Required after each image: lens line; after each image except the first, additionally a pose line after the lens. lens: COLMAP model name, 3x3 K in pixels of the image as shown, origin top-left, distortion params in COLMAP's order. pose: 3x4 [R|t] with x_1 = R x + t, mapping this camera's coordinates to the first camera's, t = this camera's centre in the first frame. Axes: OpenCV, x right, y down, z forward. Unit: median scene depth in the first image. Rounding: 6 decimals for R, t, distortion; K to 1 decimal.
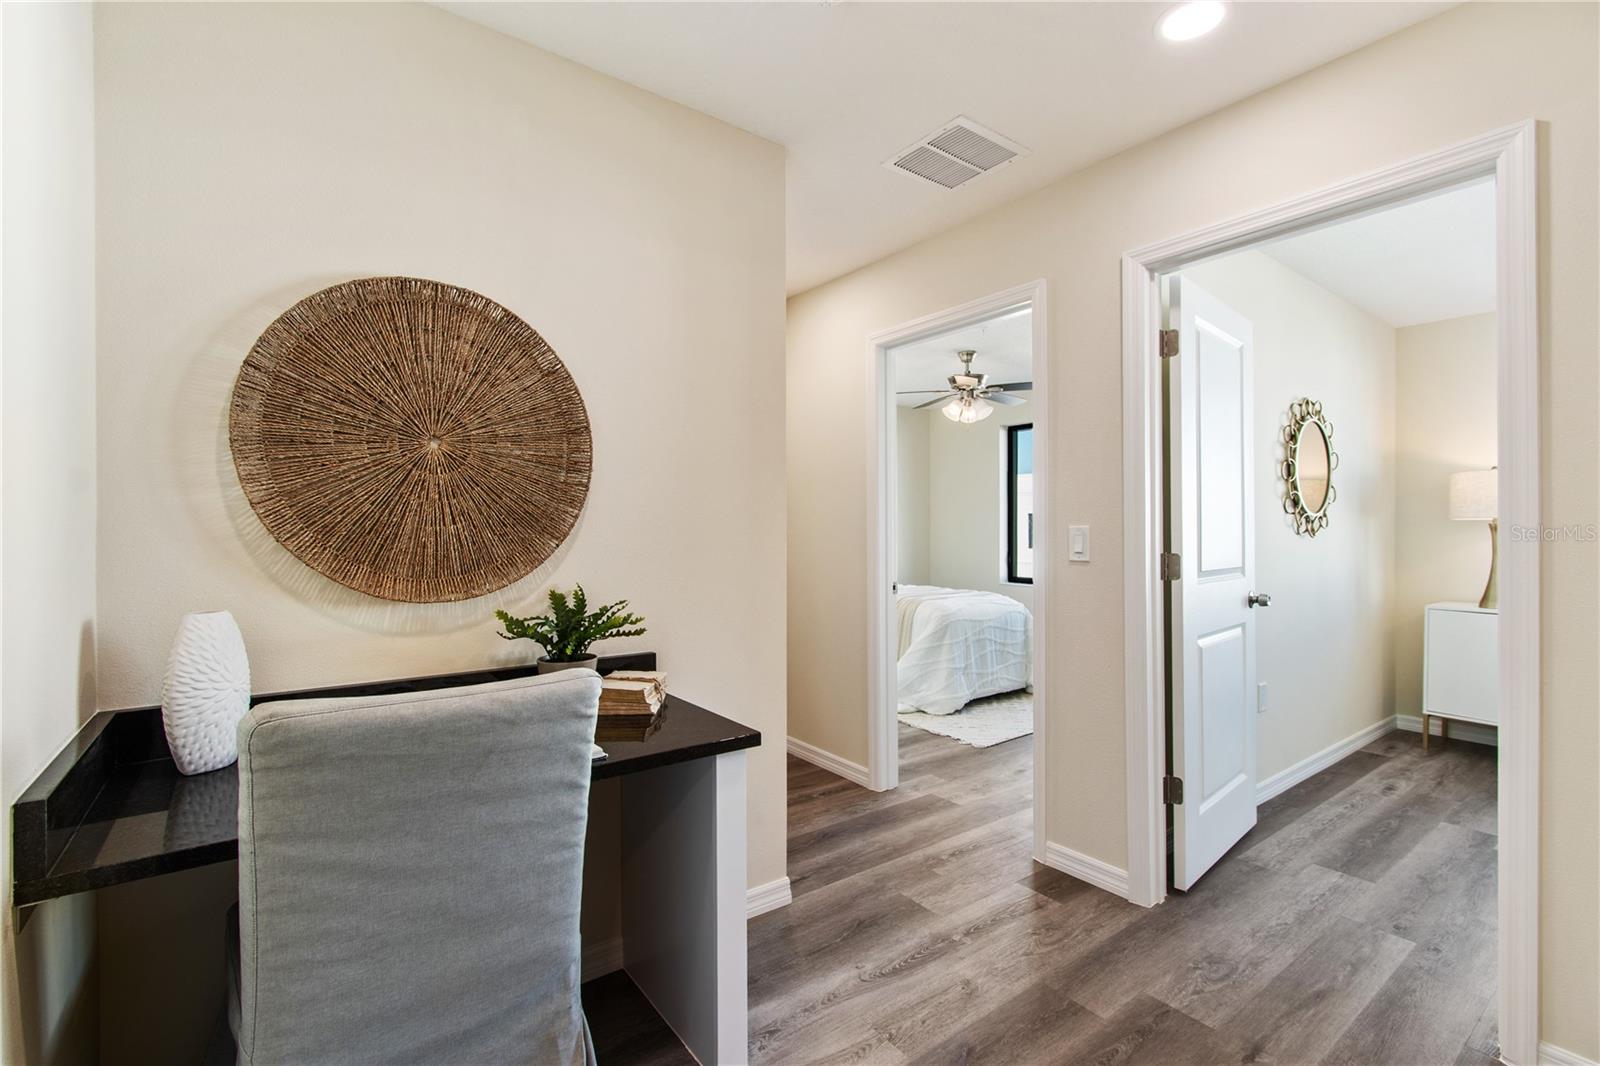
lens RADIAL K [[698.5, 0, 790.9], [0, 698.5, 530.8], [0, 0, 1]] dist [0.003009, -0.000148]
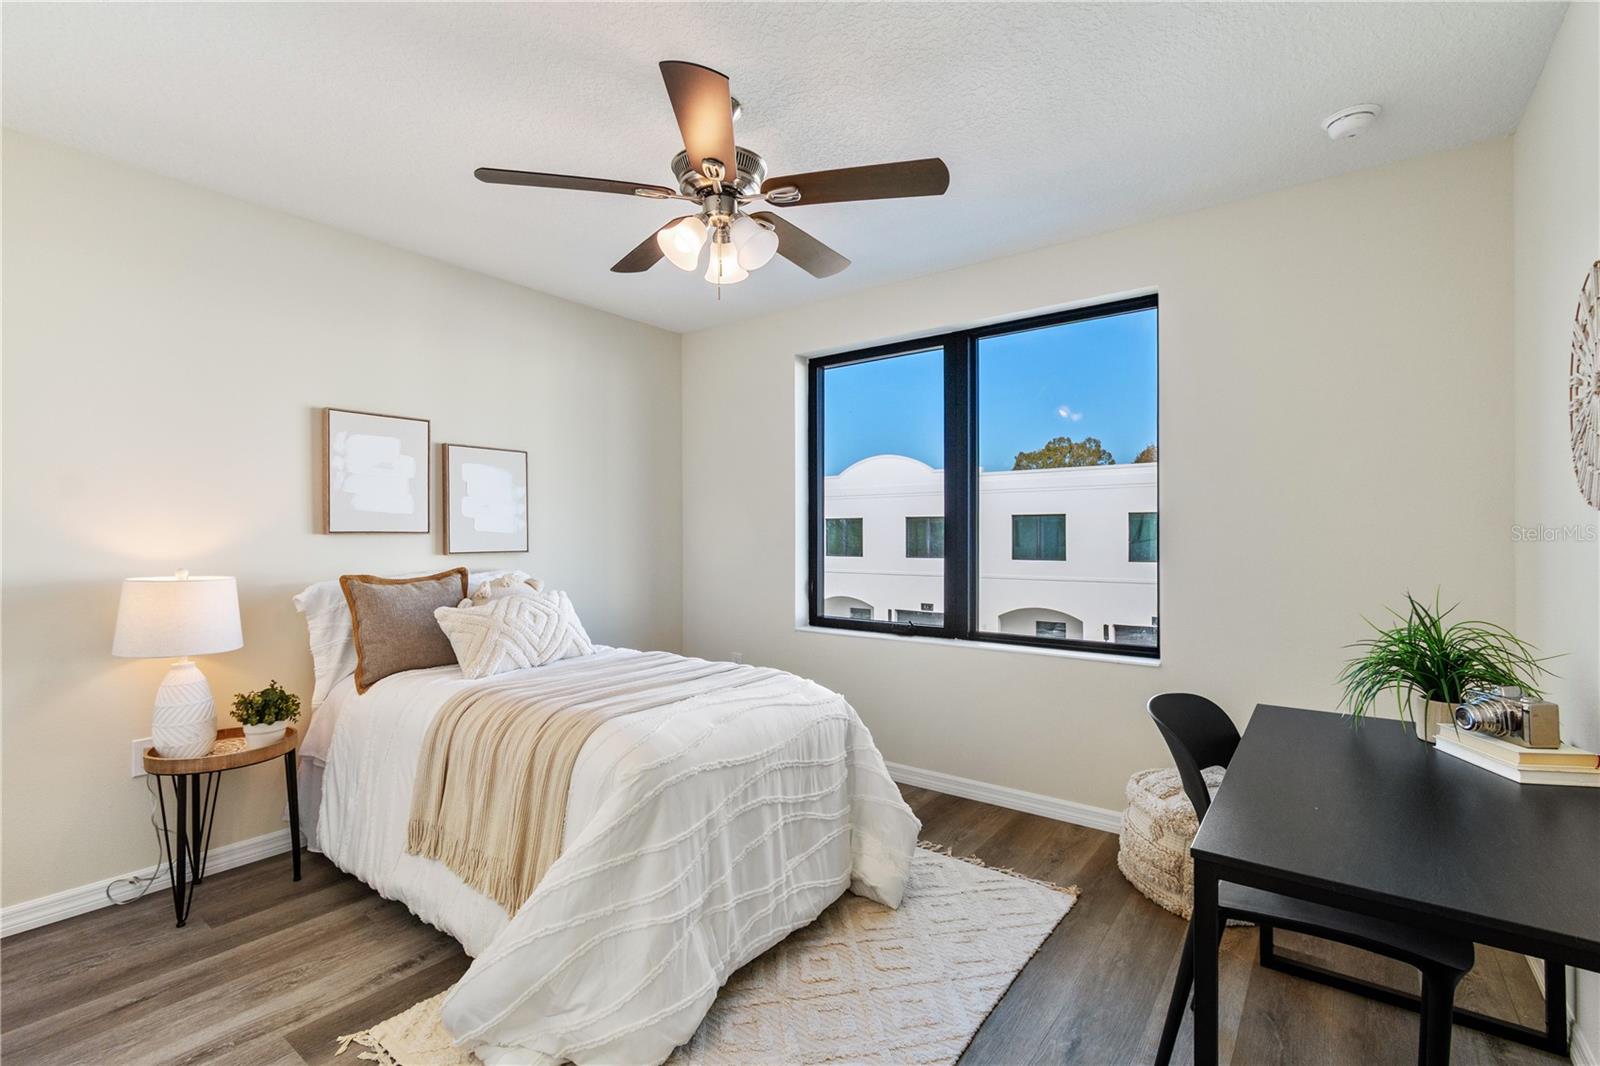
lens RADIAL K [[698.5, 0, 797.6], [0, 698.5, 534.8], [0, 0, 1]] dist [0.003009, -0.000148]
pose [[0.957735, 0.000797, 0.287650, 0.181328], [0.002238, 0.999945, -0.010223, 0.001752], [-0.287643, 0.010435, 0.957681, 0.601673]]
